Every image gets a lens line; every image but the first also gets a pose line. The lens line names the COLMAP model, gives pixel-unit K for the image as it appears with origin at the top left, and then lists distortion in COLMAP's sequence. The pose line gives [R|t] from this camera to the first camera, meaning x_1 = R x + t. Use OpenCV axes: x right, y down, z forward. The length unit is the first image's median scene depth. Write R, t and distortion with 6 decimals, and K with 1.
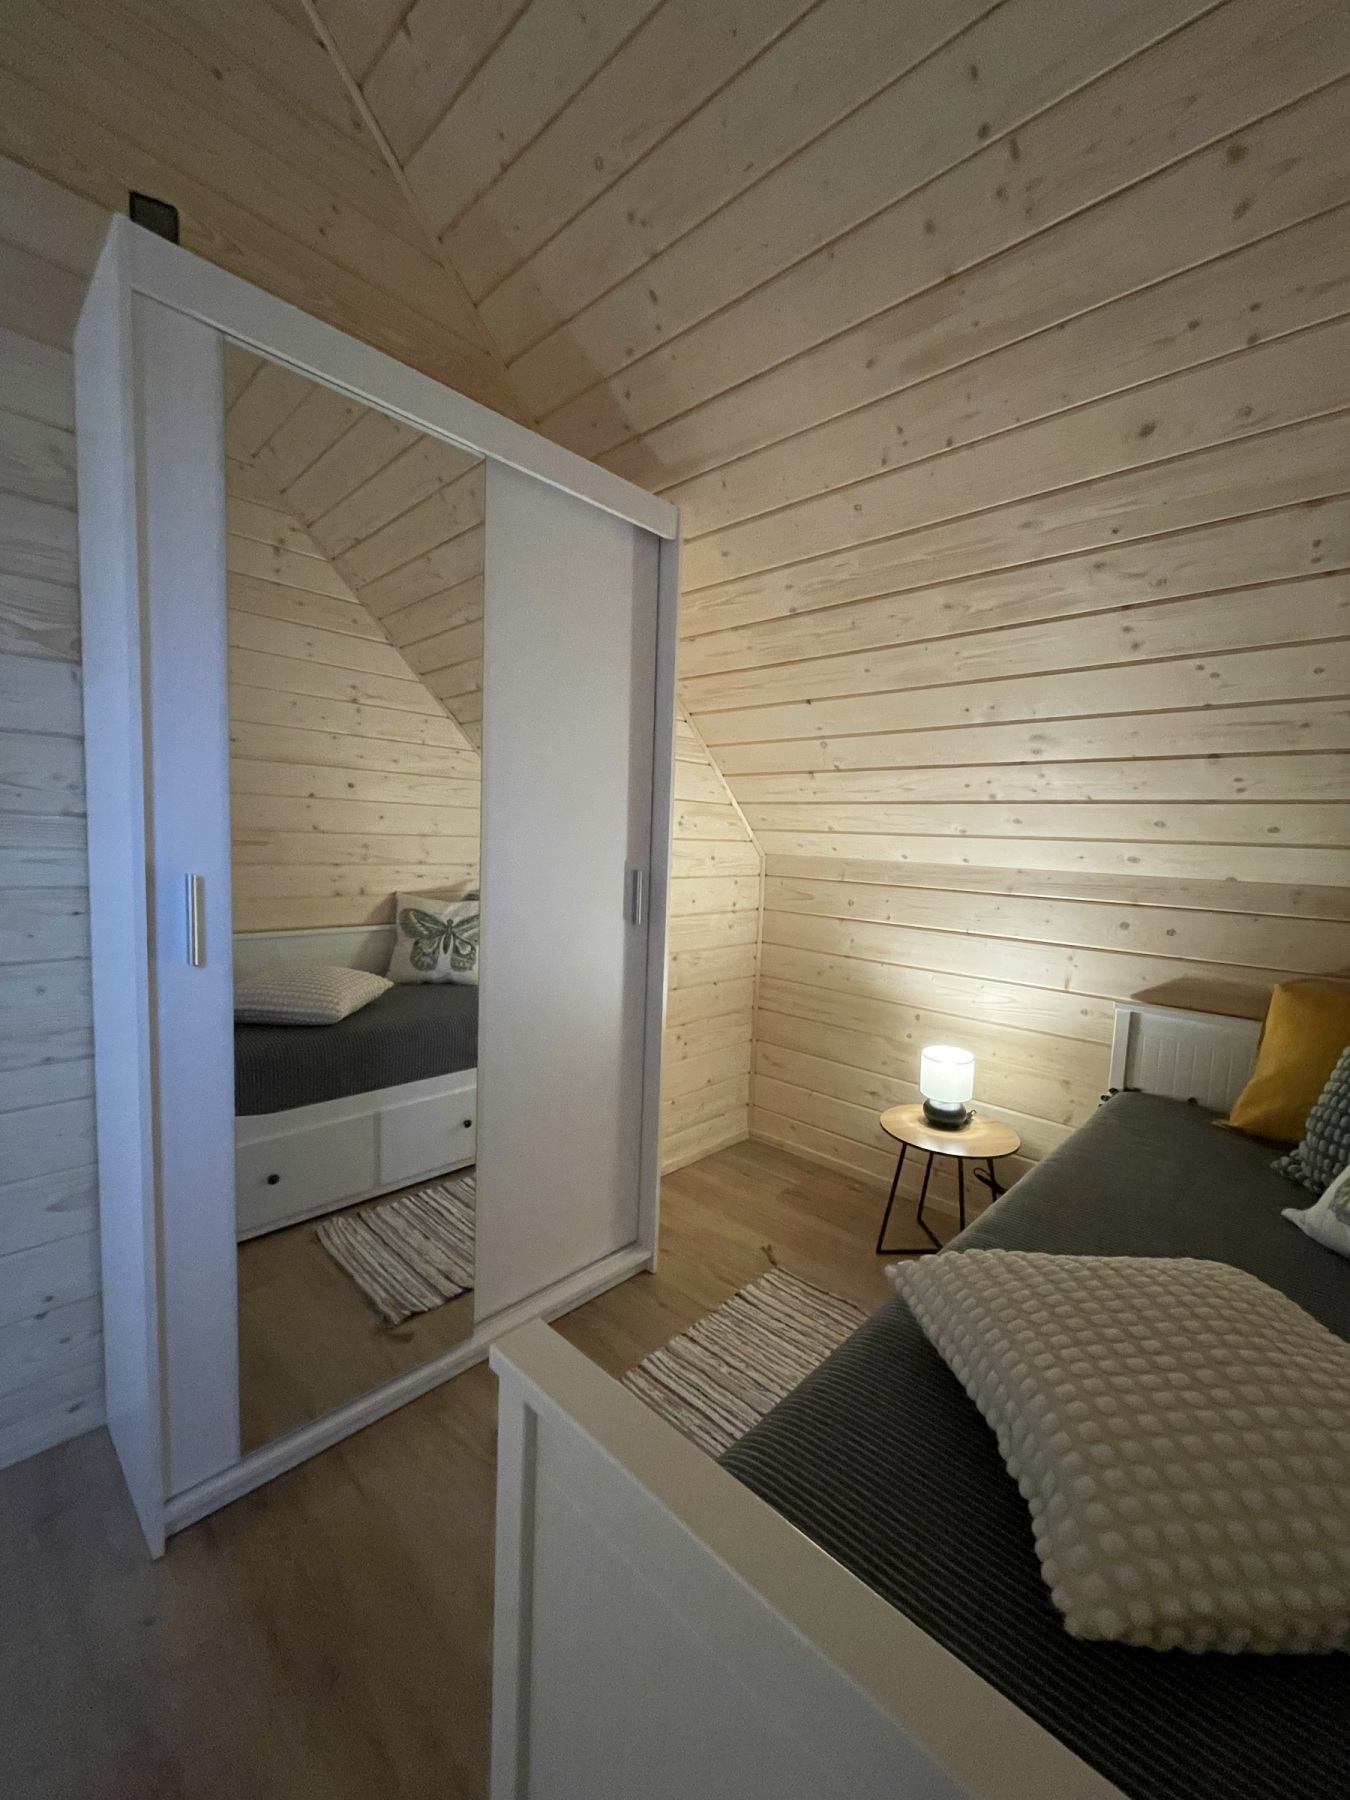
lens RADIAL K [[725.9, 0, 680.4], [0, 725.9, 901.7], [0, 0, 1]] dist [0.002386, 0.001481]
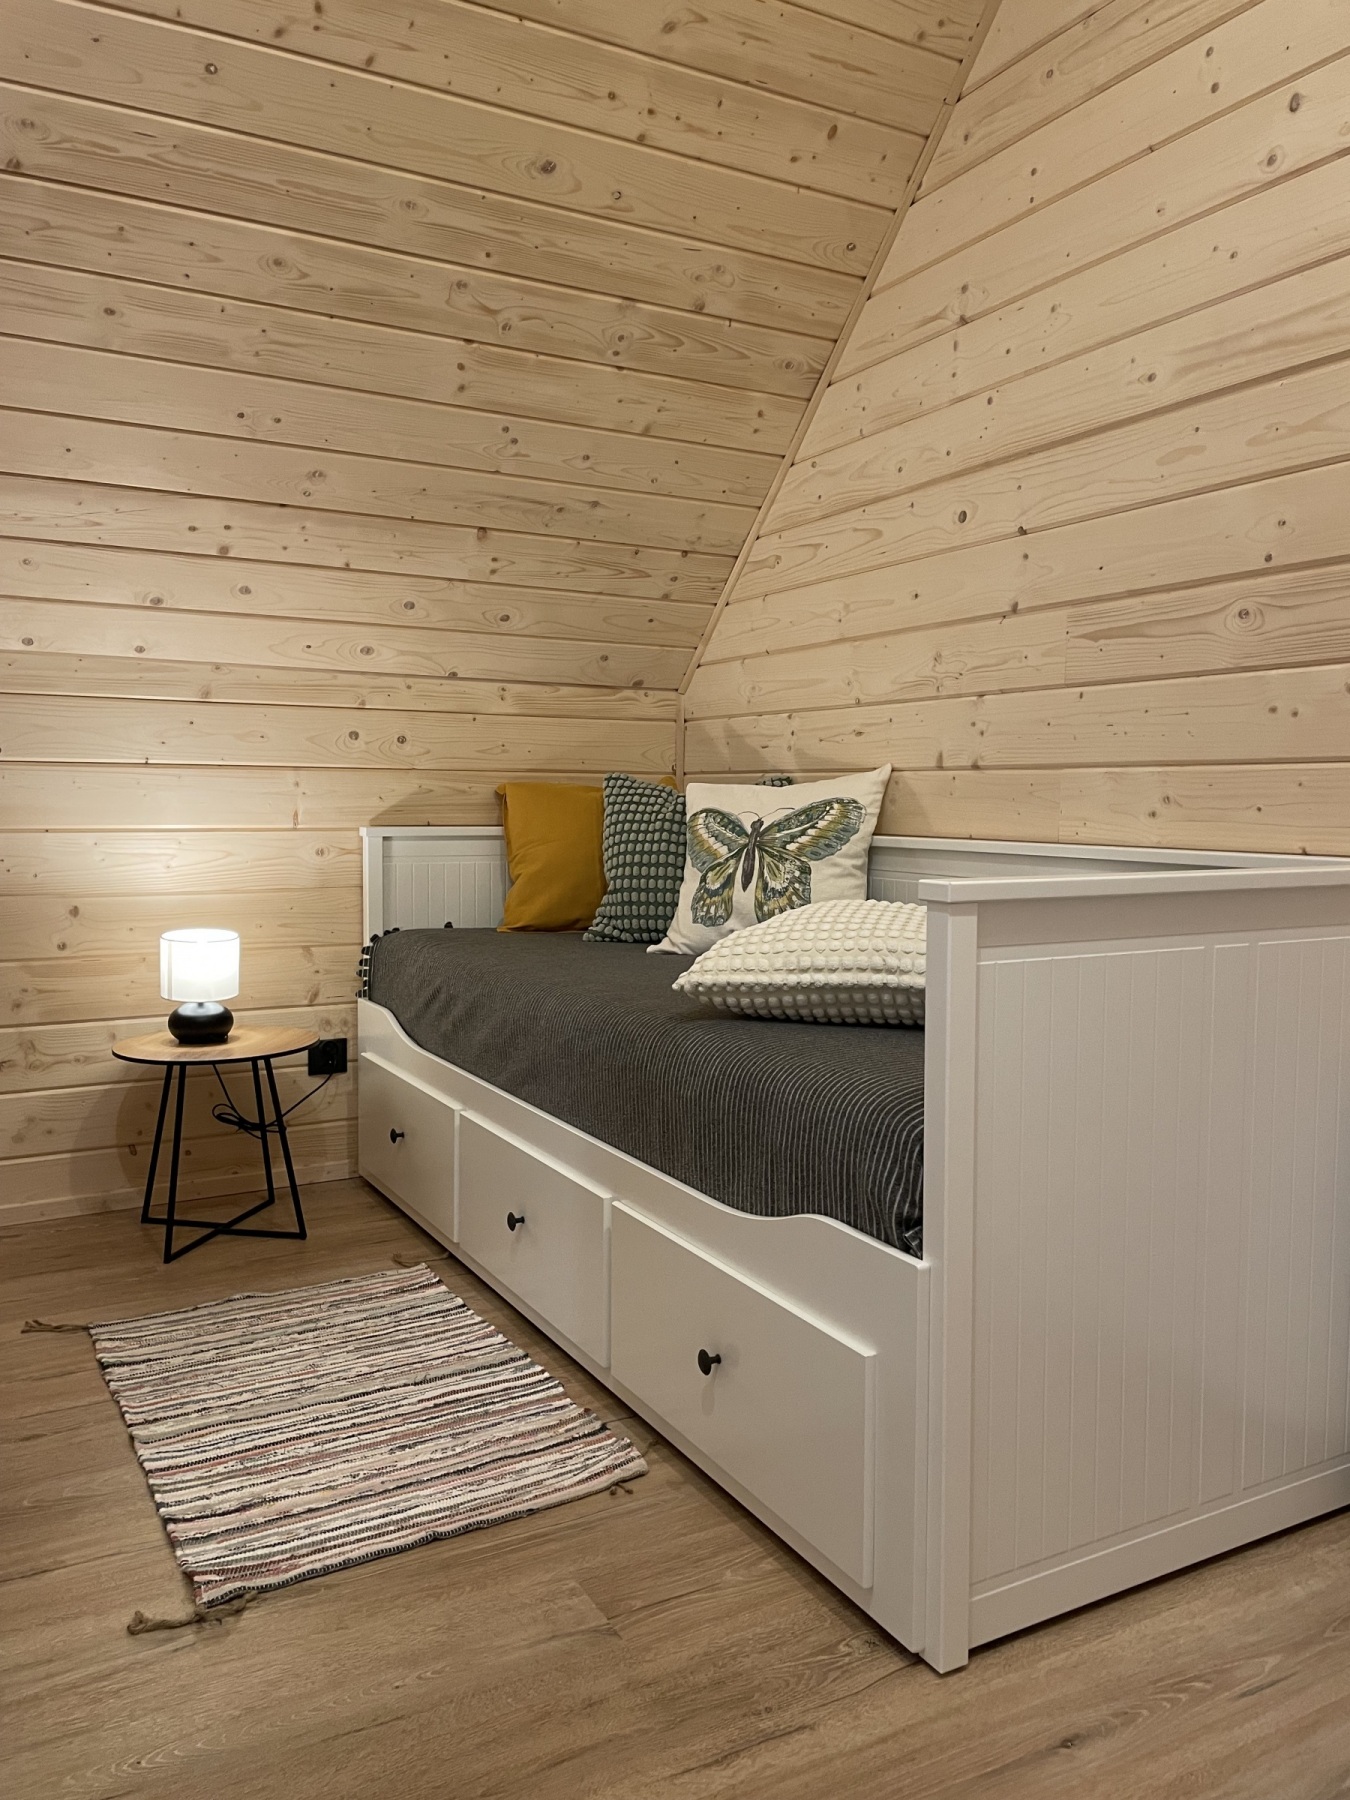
lens RADIAL K [[1357.3, 0, 677.3], [0, 1357.3, 900.7], [0, 0, 1]] dist [0.088805, -0.112648]
pose [[0.304024, -0.116764, 0.945482, -0.750078], [0.086216, 0.991760, 0.094757, 0.105215], [-0.948755, 0.052707, 0.311585, 0.204039]]
